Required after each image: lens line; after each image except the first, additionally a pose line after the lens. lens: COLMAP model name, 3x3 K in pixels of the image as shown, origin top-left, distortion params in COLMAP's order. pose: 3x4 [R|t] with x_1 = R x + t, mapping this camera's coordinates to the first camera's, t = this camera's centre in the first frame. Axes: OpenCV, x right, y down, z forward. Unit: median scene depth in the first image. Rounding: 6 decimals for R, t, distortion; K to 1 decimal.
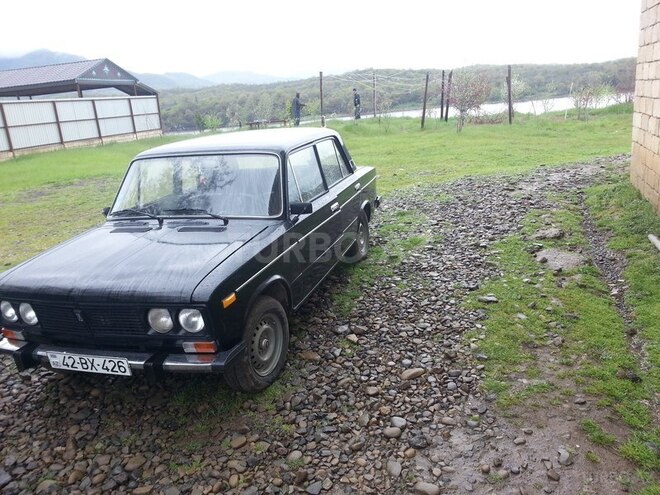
lens RADIAL K [[546.5, 0, 329.6], [0, 546.5, 247.2], [0, 0, 1]] dist [0.037927, -0.038878]
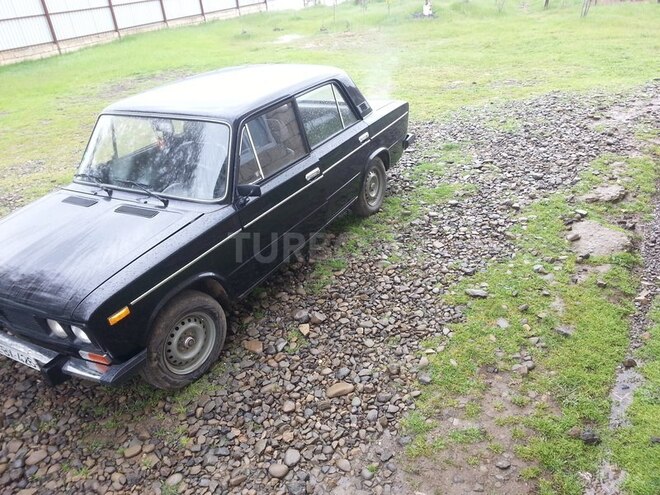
lens RADIAL K [[546.5, 0, 327.7], [0, 546.5, 246.3], [0, 0, 1]] dist [0.037927, -0.038878]
pose [[0.974577, 0.092501, -0.204066, 0.231331], [-0.044816, 0.972872, 0.226961, -0.166390], [0.219525, -0.212045, 0.952284, 0.131380]]
